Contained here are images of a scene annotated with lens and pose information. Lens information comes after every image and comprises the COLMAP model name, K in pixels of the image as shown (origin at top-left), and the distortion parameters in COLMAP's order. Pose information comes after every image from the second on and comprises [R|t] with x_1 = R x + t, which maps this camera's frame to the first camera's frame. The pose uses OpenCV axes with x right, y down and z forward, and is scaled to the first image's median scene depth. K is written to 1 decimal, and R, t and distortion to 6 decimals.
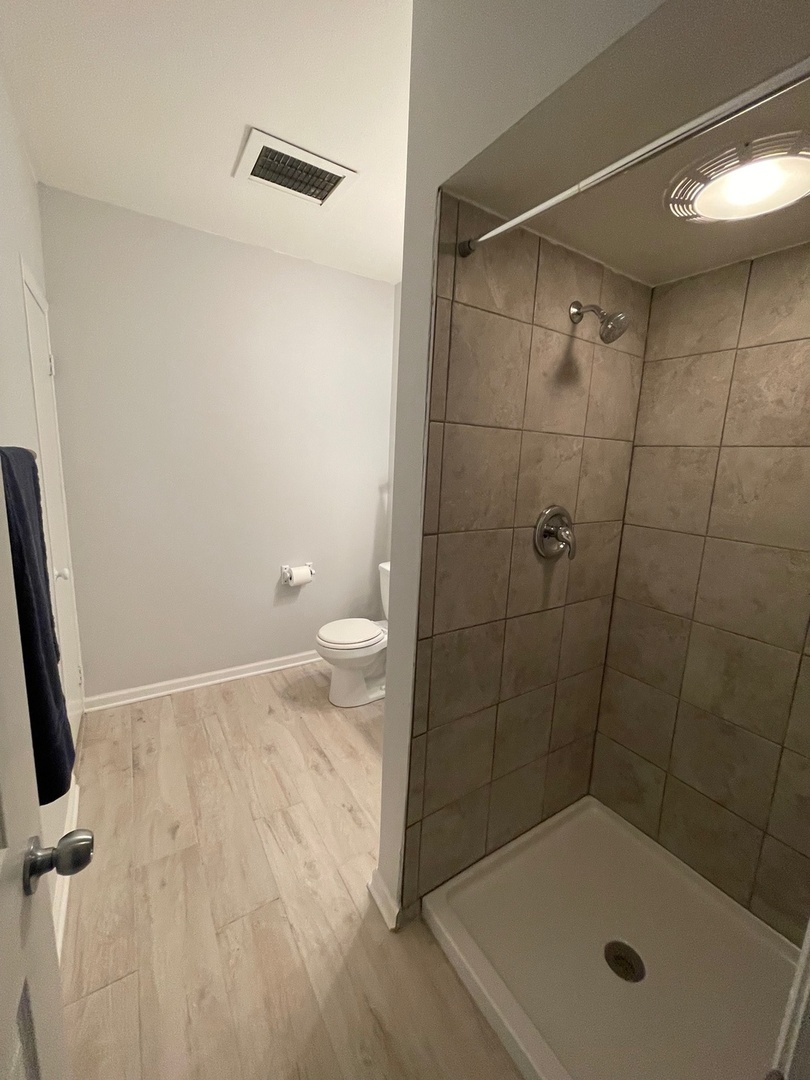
lens RADIAL K [[438.4, 0, 405.0], [0, 438.4, 540.0], [0, 0, 1]] dist [-0.026873, 0.017279]
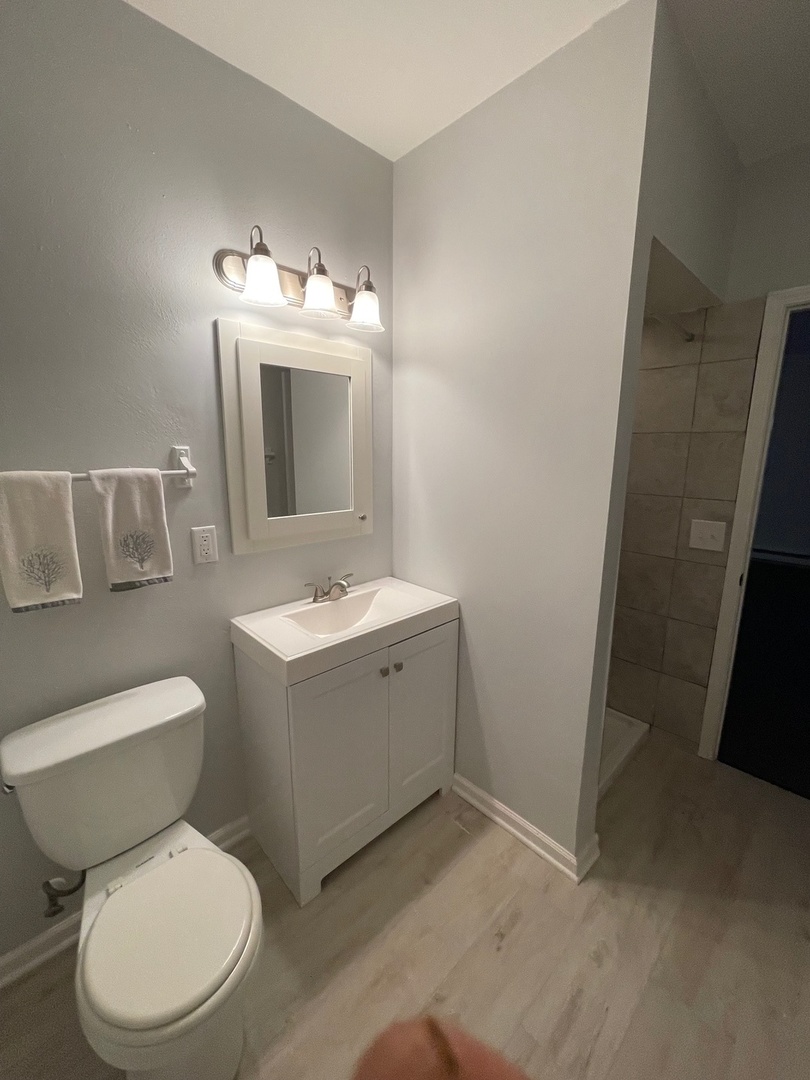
lens RADIAL K [[440.2, 0, 406.1], [0, 440.2, 534.8], [0, 0, 1]] dist [-0.000412, 0.000910]
pose [[-0.201158, -0.243832, 0.948726, -0.485336], [0.159927, 0.947354, 0.277388, -0.204274], [-0.966415, 0.207526, -0.151573, 0.851615]]
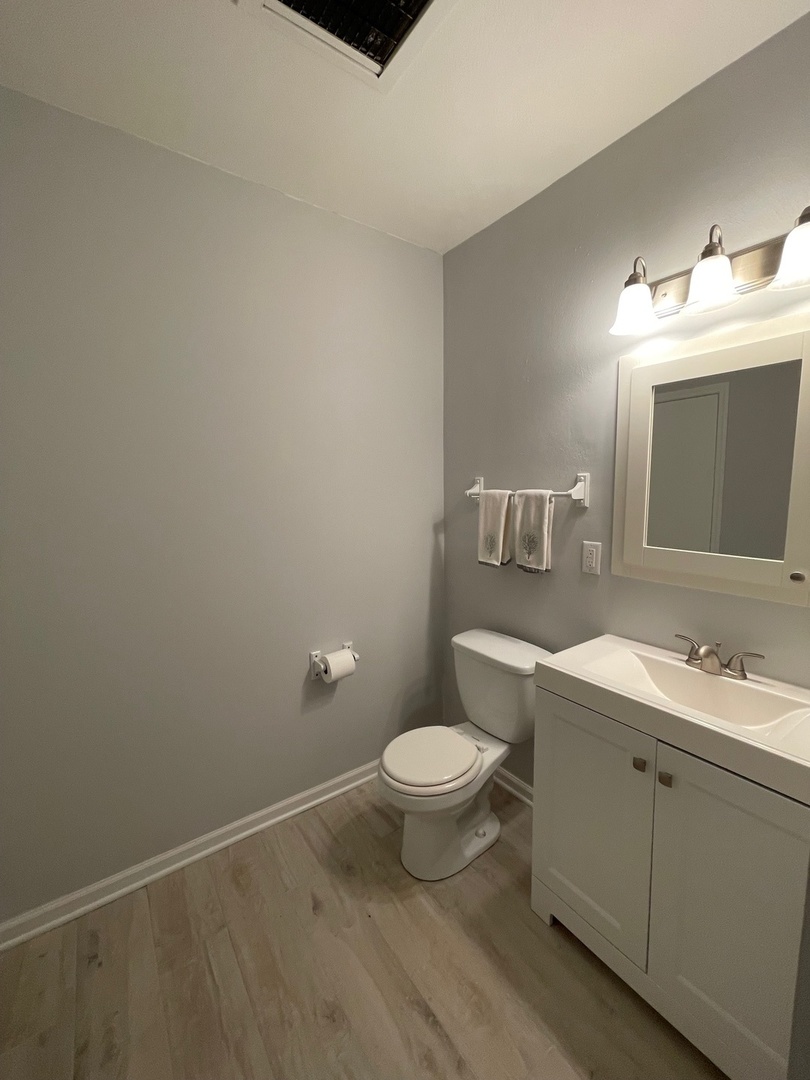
lens RADIAL K [[440.2, 0, 406.1], [0, 440.2, 534.8], [0, 0, 1]] dist [-0.000412, 0.000910]
pose [[0.996302, -0.067766, 0.052821, -0.187133], [0.071259, 0.995183, -0.067321, -0.079005], [-0.048004, 0.070836, 0.996332, 0.354242]]
